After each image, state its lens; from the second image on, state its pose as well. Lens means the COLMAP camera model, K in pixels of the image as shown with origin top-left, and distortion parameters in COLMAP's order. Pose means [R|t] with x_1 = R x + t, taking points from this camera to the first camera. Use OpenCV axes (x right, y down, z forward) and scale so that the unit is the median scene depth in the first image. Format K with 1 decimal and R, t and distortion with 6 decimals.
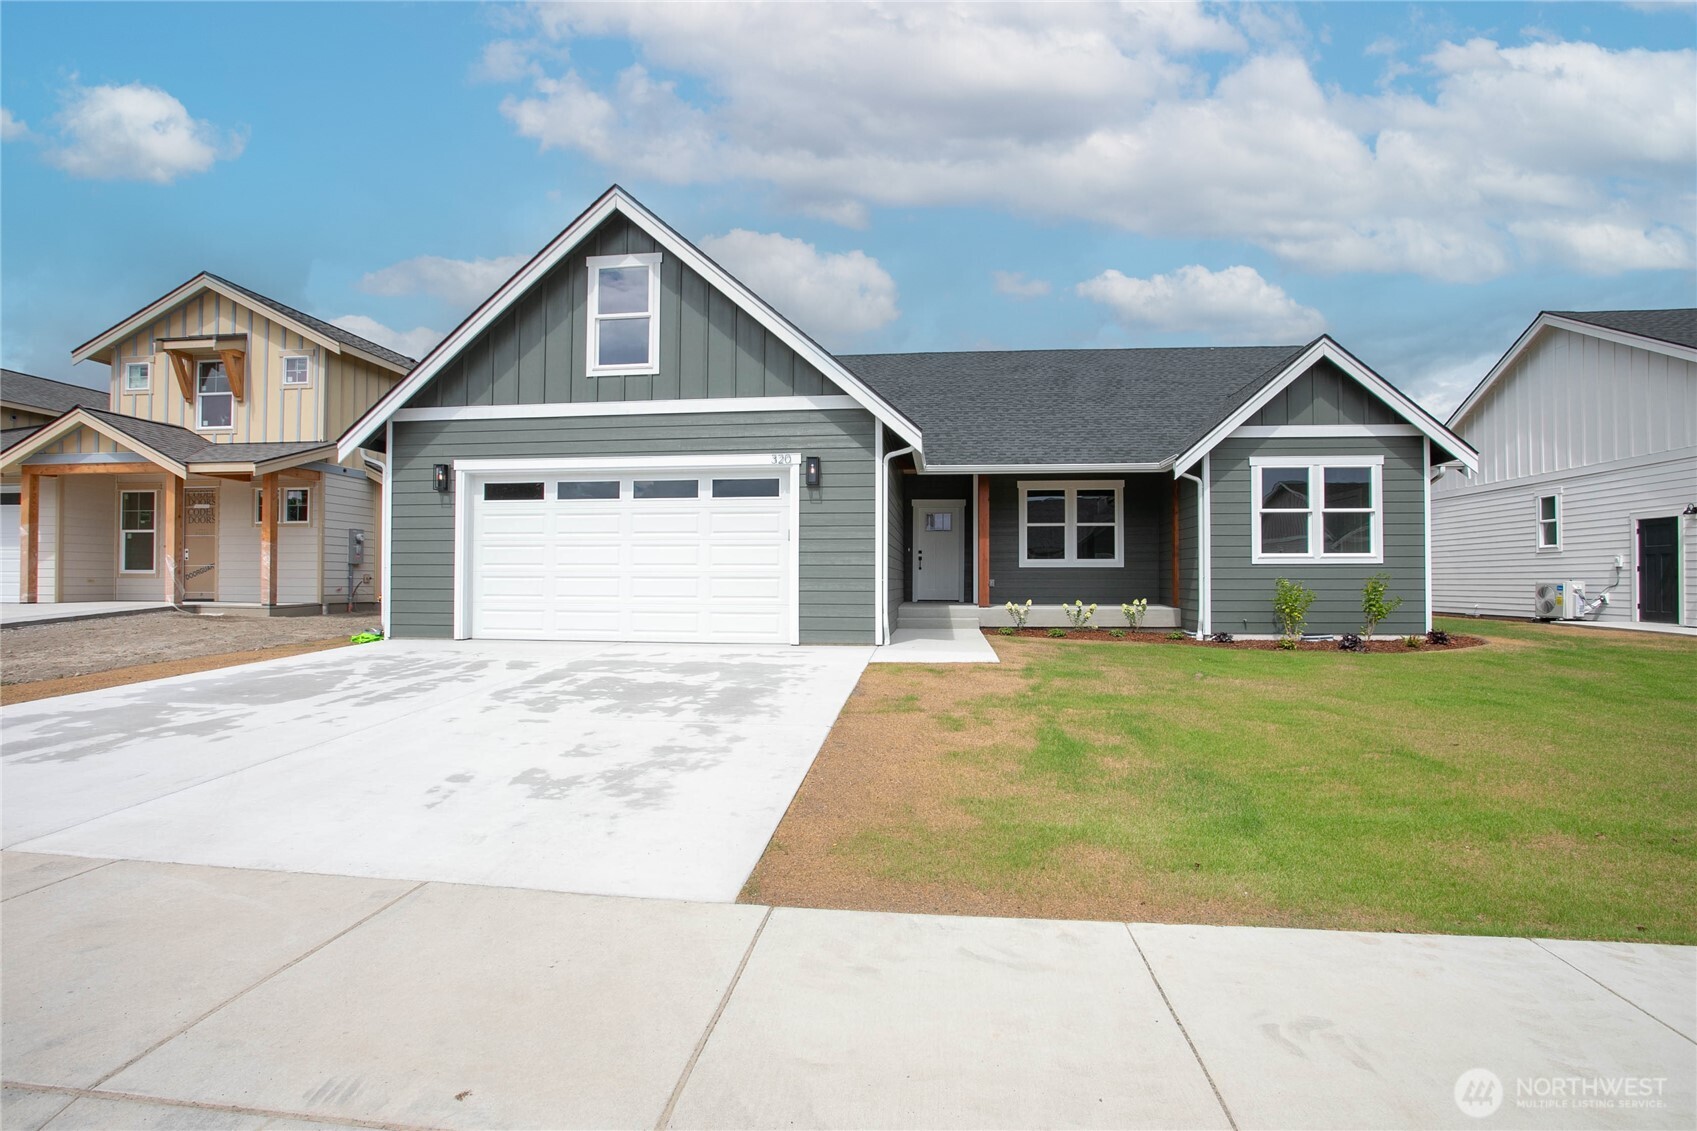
lens RADIAL K [[844.5, 0, 858.0], [0, 844.5, 574.8], [0, 0, 1]] dist [-0.008194, 0.003562]
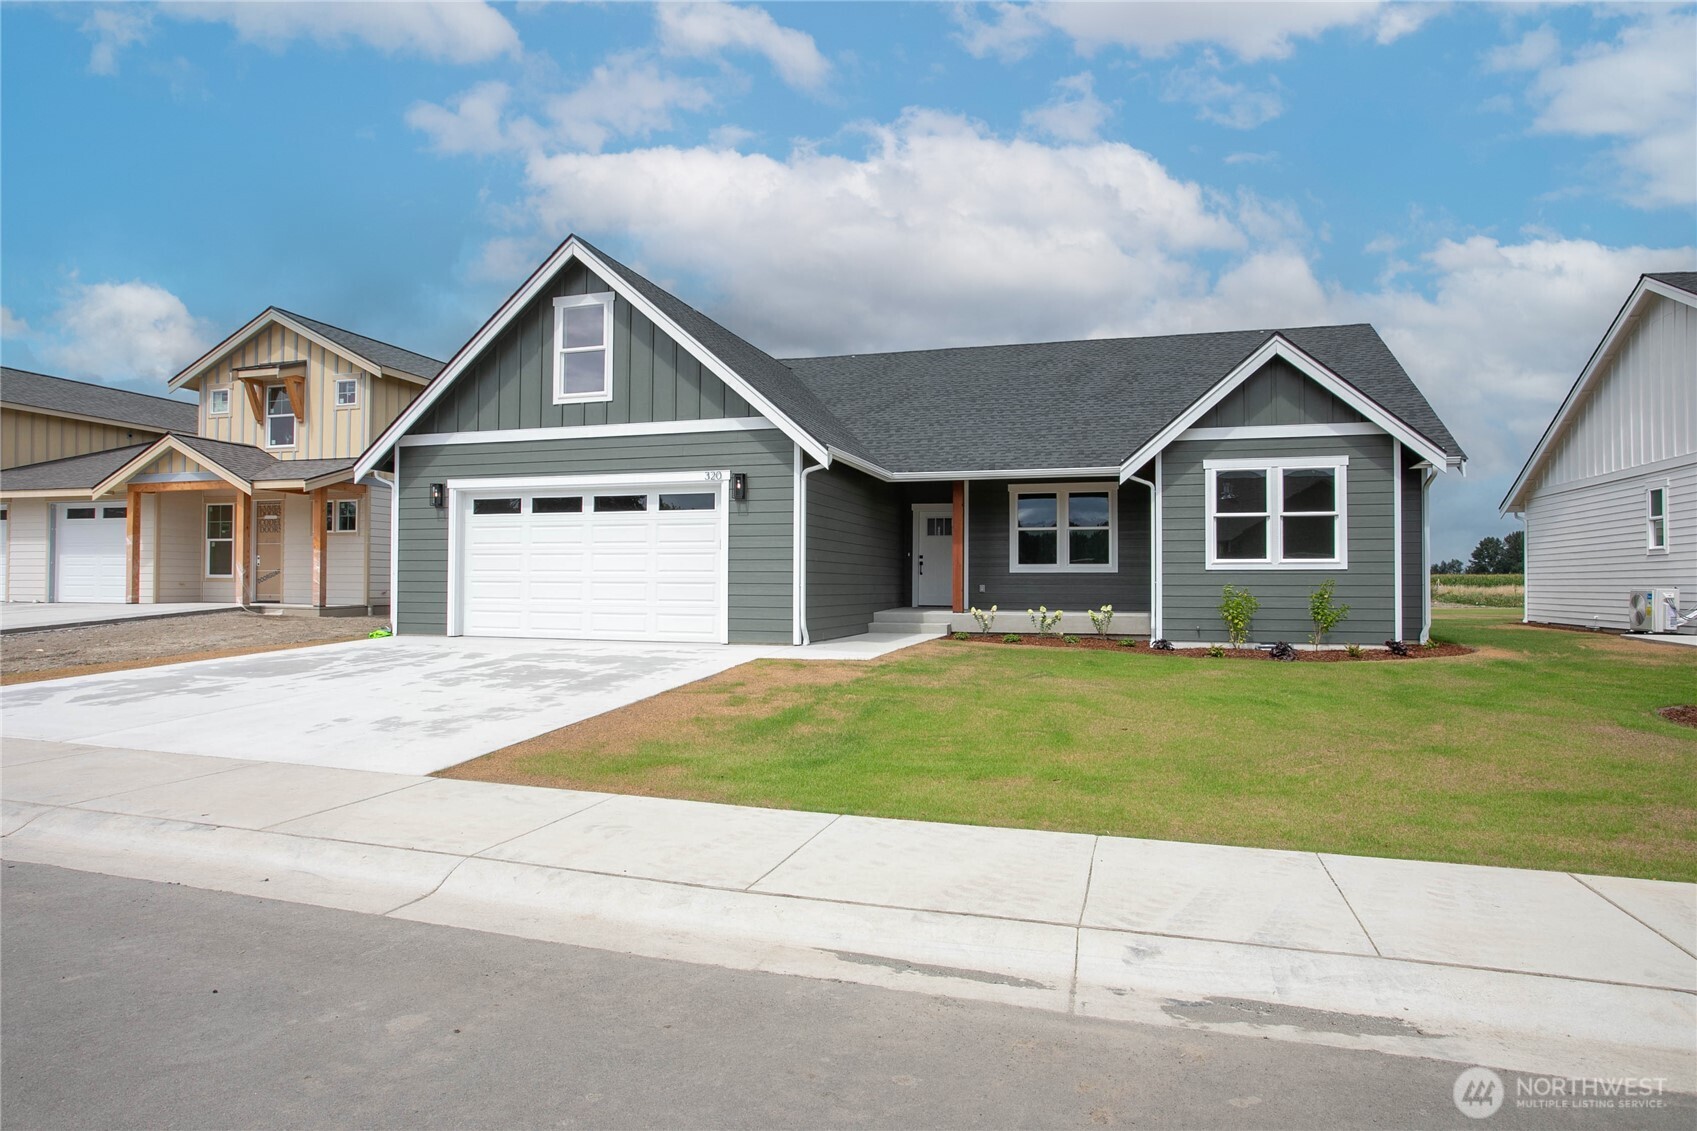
lens RADIAL K [[985.5, 0, 836.3], [0, 985.5, 577.8], [0, 0, 1]] dist [0.020044, -0.002104]
pose [[0.983318, 0.001108, -0.181894, 0.253486], [-0.001151, 0.999999, -0.000132, -0.002975], [0.181894, 0.000339, 0.983318, -0.199846]]
